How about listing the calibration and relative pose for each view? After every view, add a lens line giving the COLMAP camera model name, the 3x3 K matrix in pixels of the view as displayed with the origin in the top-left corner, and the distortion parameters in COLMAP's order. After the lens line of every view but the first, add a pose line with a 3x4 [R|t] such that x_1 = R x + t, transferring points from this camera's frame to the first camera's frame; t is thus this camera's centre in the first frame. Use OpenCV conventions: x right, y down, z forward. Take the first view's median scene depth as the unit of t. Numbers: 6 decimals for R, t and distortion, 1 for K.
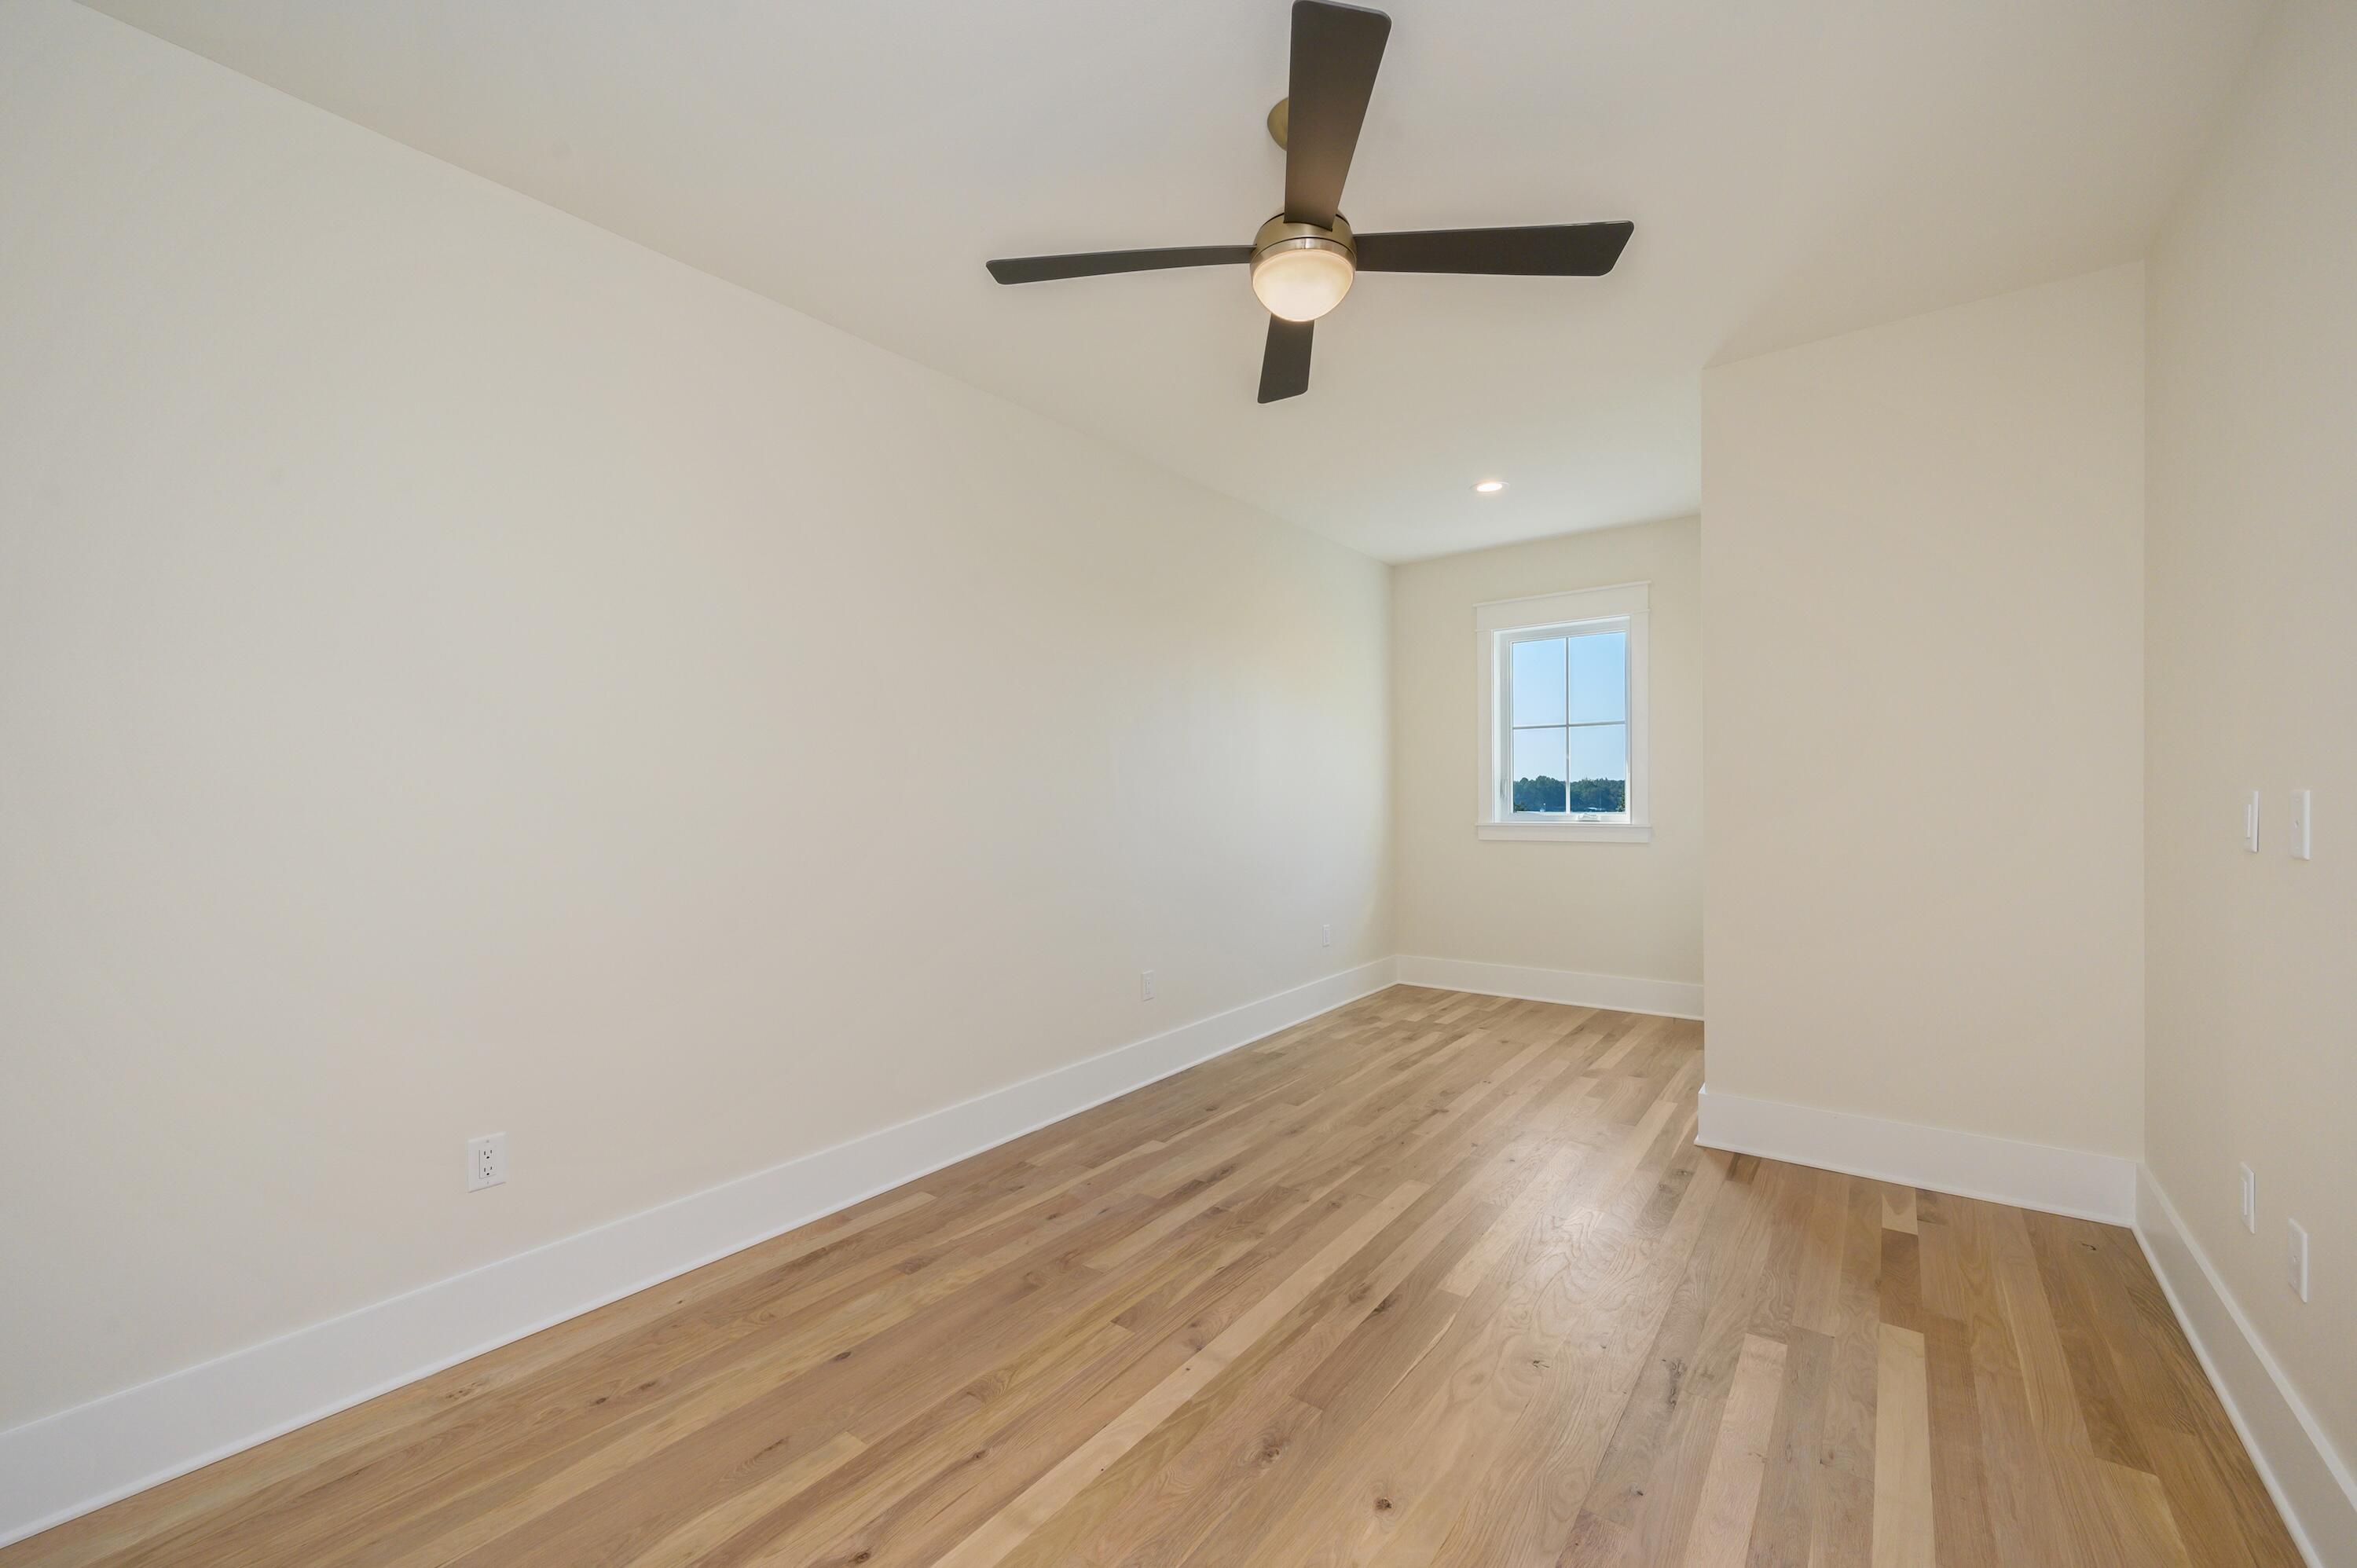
lens RADIAL K [[937.4, 0, 1178.6], [0, 937.4, 785.2], [0, 0, 1]] dist [-0.001083, 0.000316]
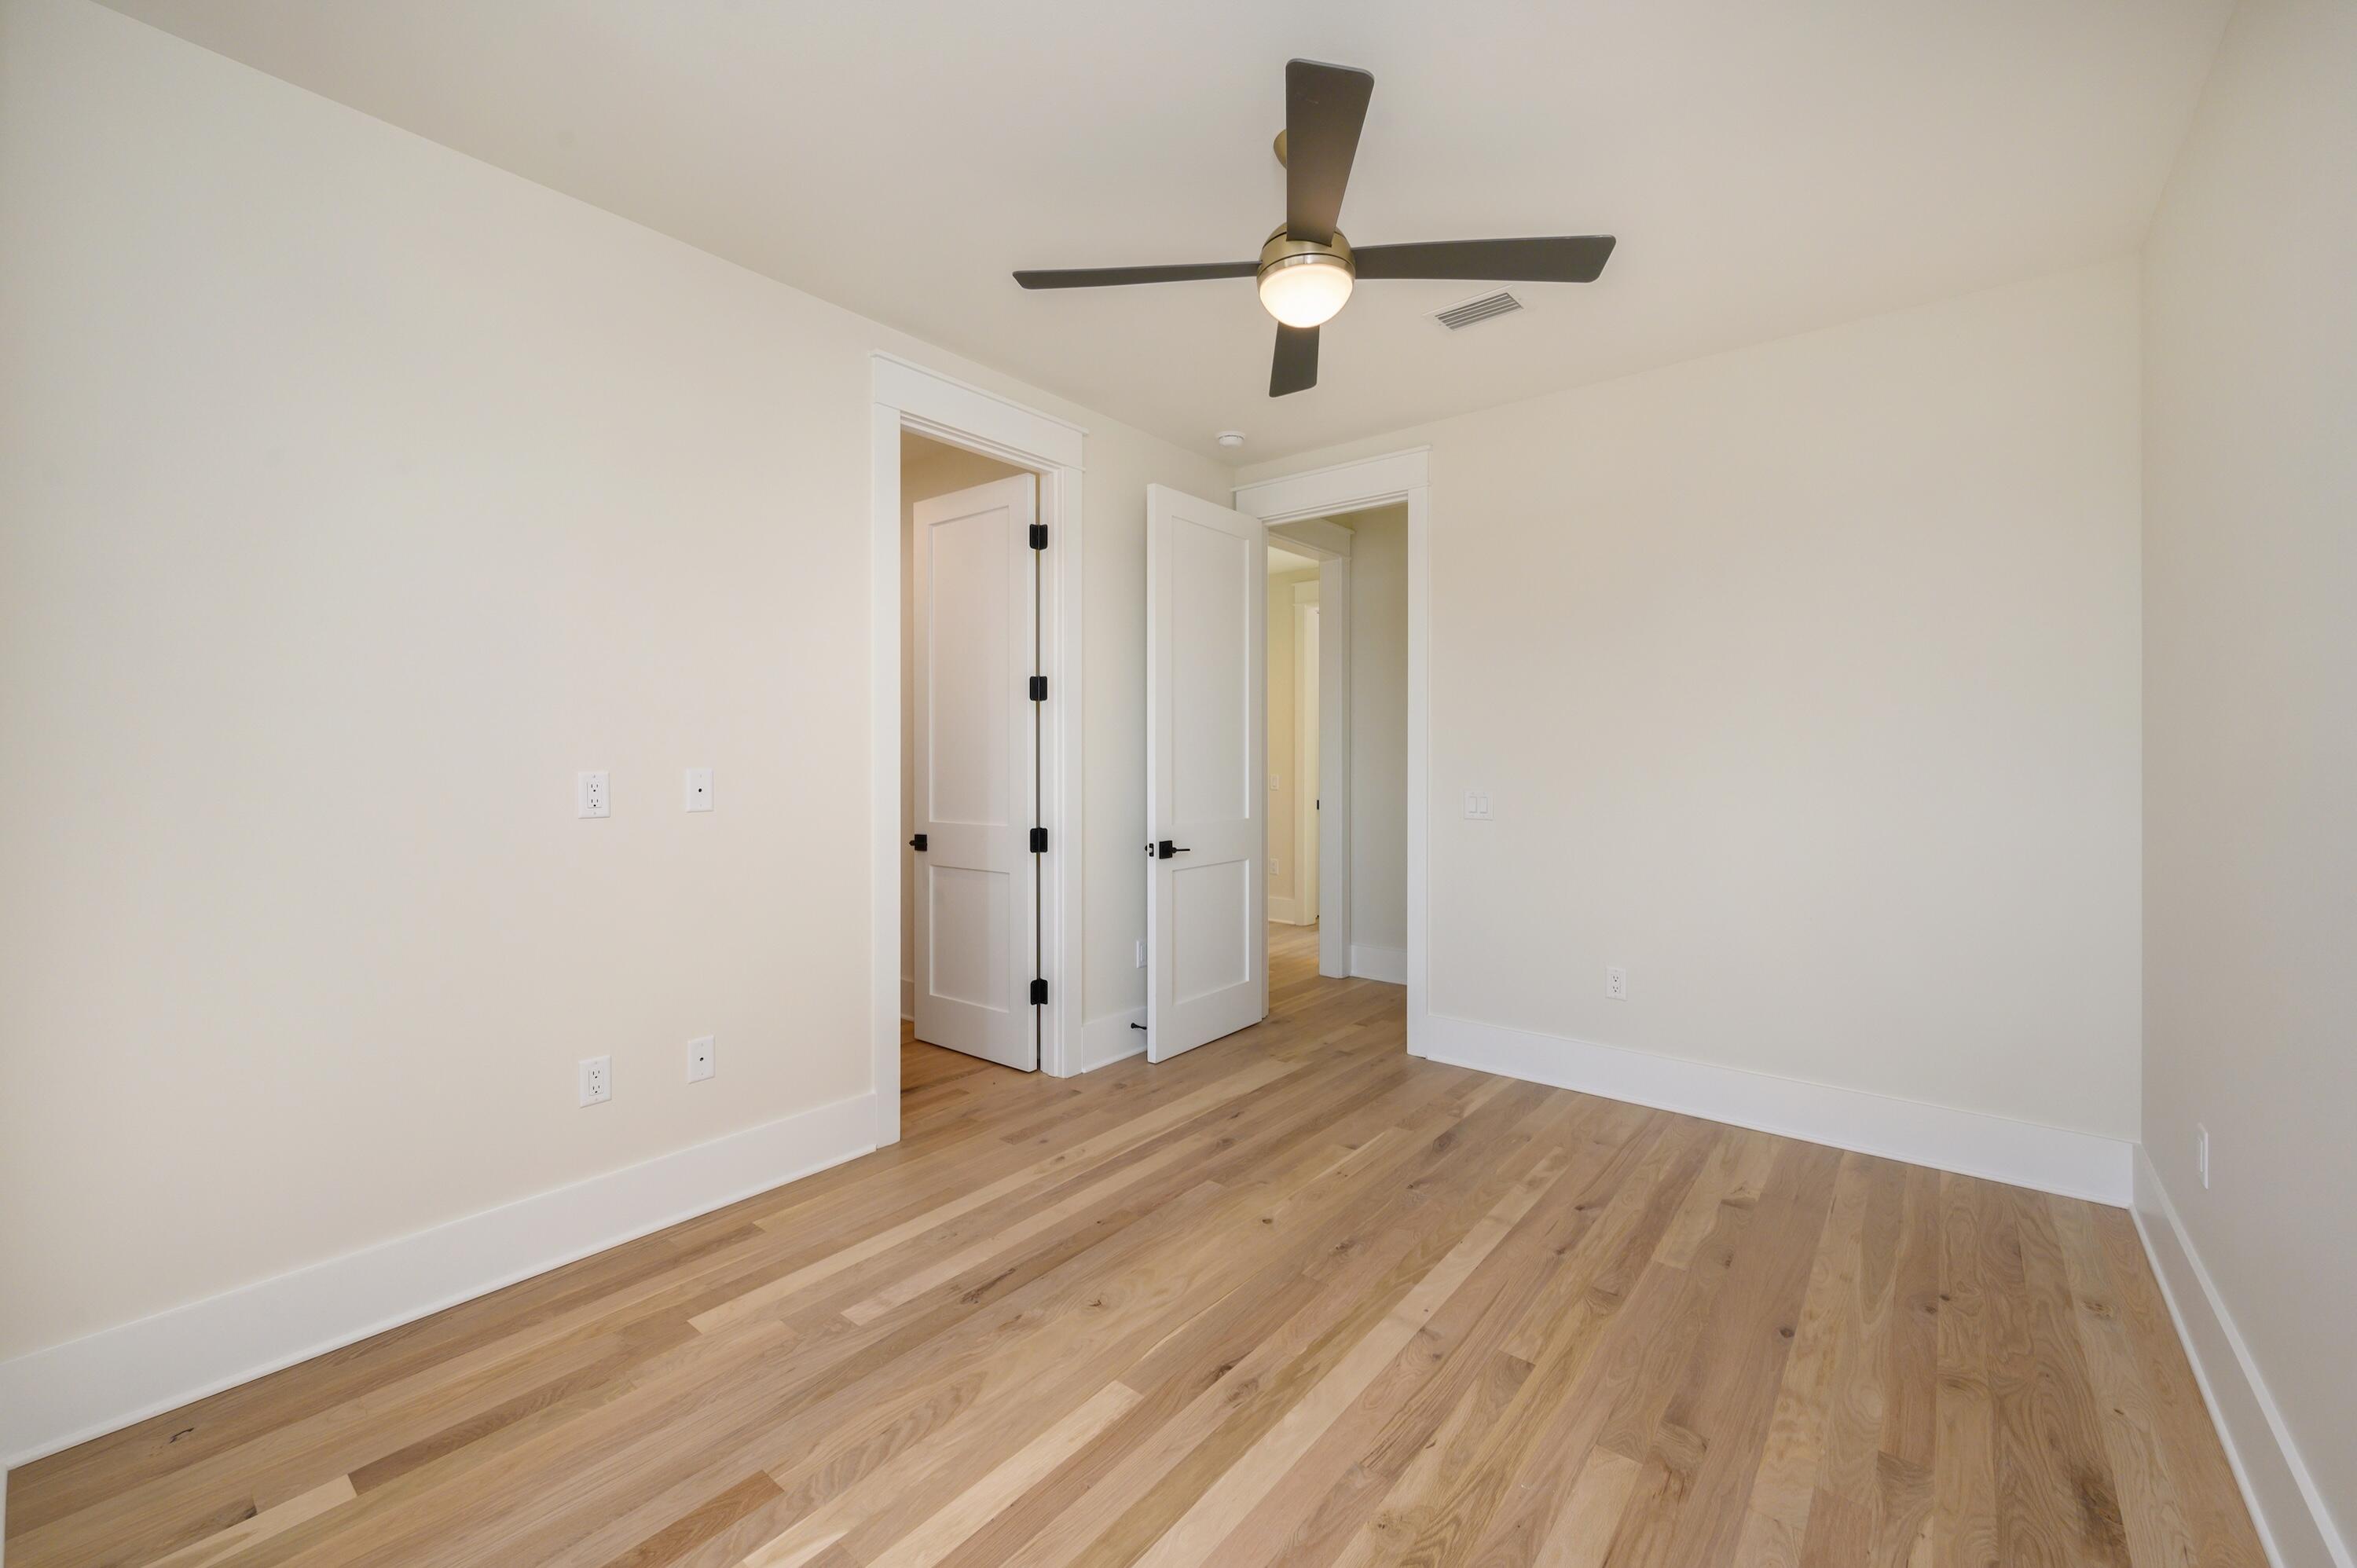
lens RADIAL K [[937.4, 0, 1178.7], [0, 937.4, 773.1], [0, 0, 1]] dist [-0.001083, 0.000316]
pose [[-0.999423, 0.014530, 0.030696, 0.235164], [0.014911, 0.999814, 0.012210, 0.001249], [-0.030513, 0.012661, -0.999454, 1.953842]]
